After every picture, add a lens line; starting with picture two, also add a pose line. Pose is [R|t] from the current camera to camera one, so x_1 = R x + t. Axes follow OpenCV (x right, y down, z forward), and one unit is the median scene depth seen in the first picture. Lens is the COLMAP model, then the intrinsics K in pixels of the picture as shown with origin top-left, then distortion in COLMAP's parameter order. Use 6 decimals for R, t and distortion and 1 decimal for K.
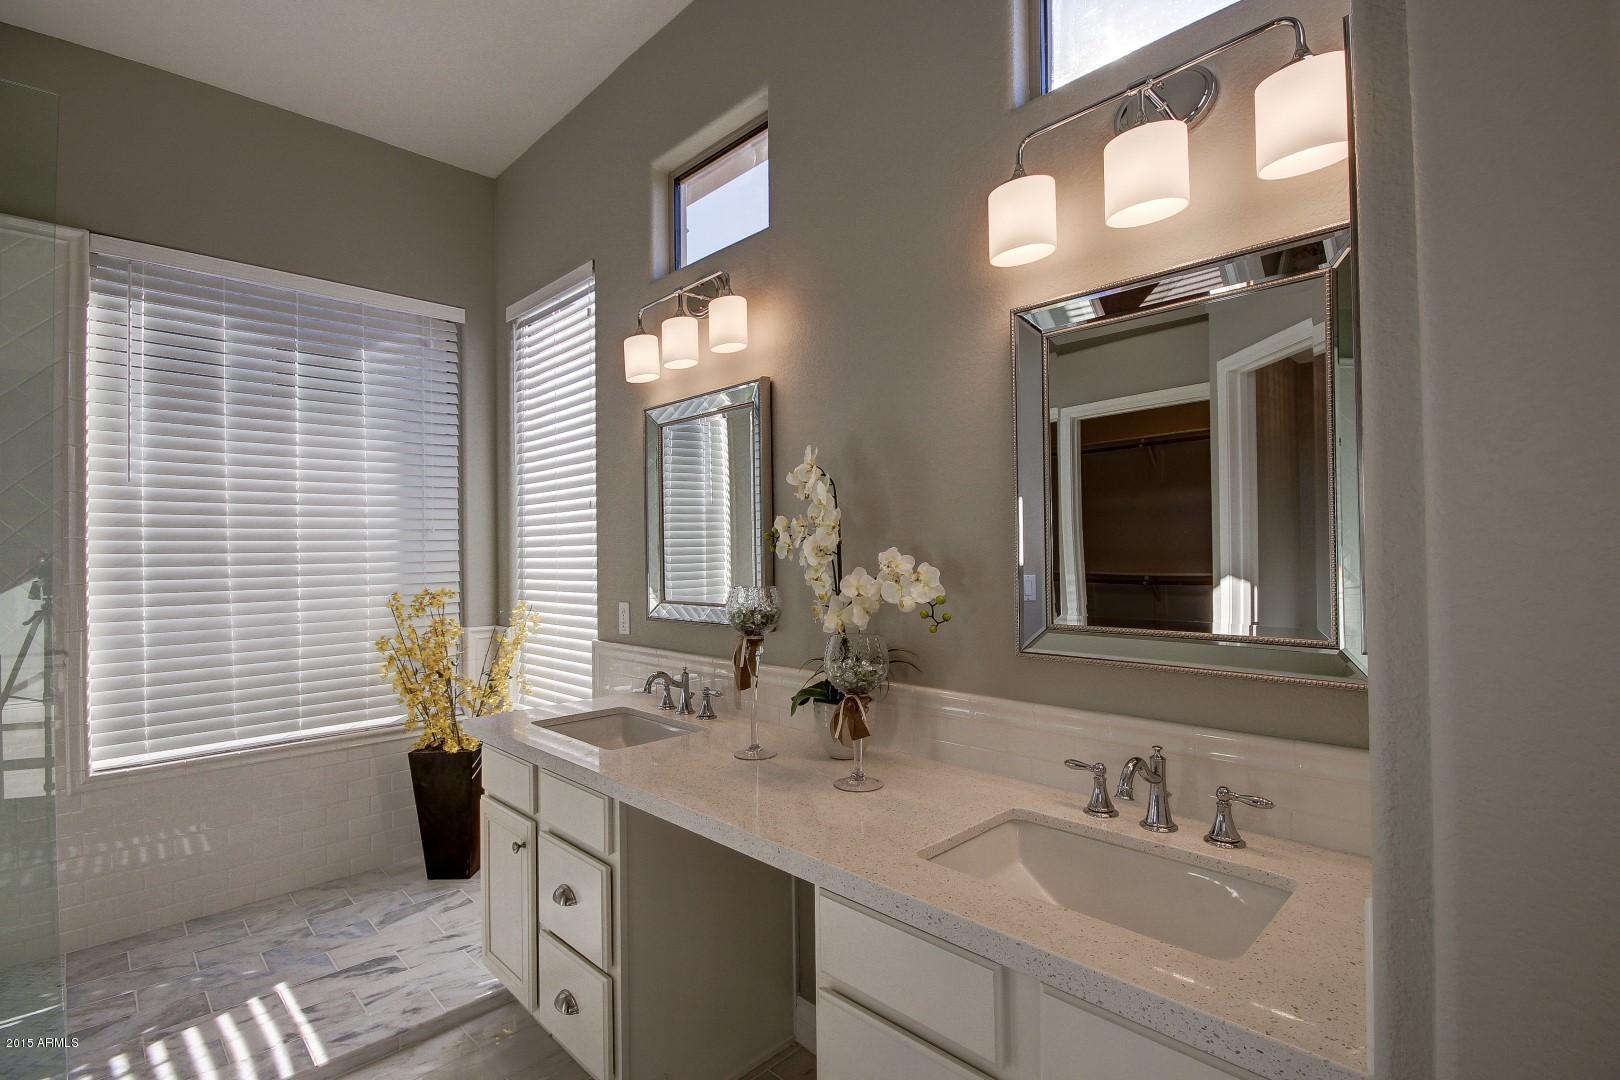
lens RADIAL K [[750.4, 0, 820.8], [0, 750.4, 544.9], [0, 0, 1]] dist [-0.003469, -0.002862]
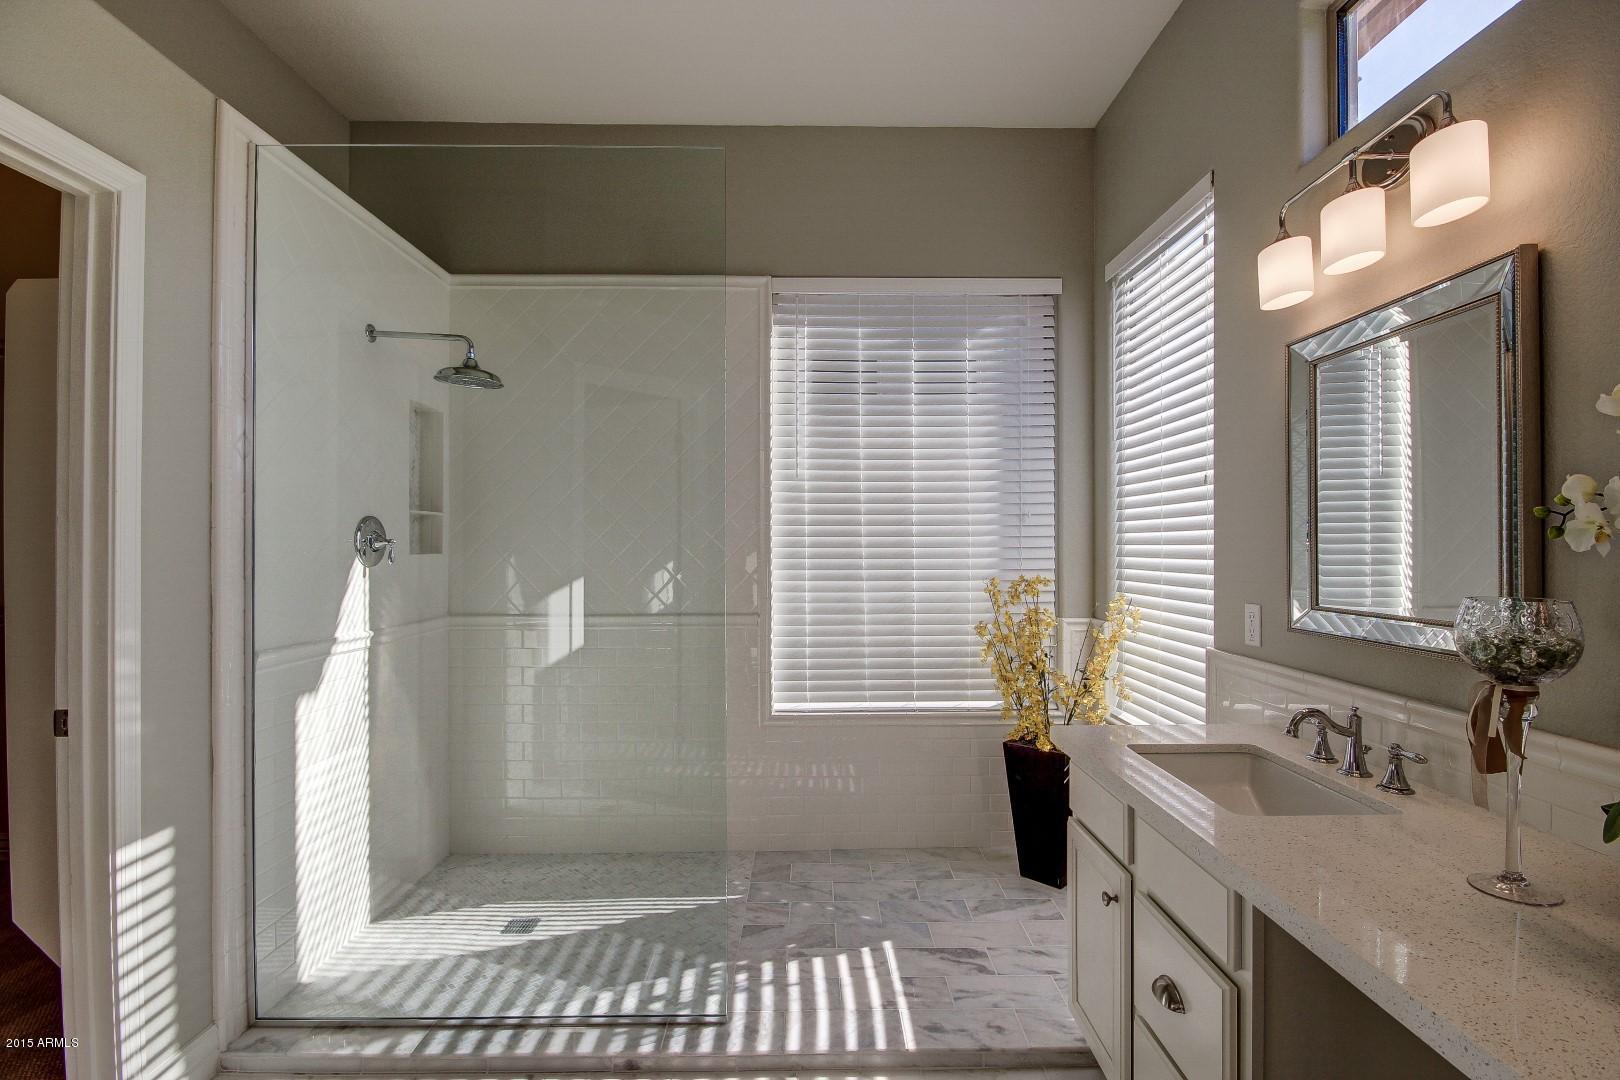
lens RADIAL K [[750.4, 0, 818.0], [0, 750.4, 541.4], [0, 0, 1]] dist [-0.003469, -0.002862]
pose [[0.718819, 0.011107, -0.695109, -0.054083], [-0.003506, 0.999918, 0.012352, 0.004648], [0.695189, -0.006442, 0.718799, 0.152712]]
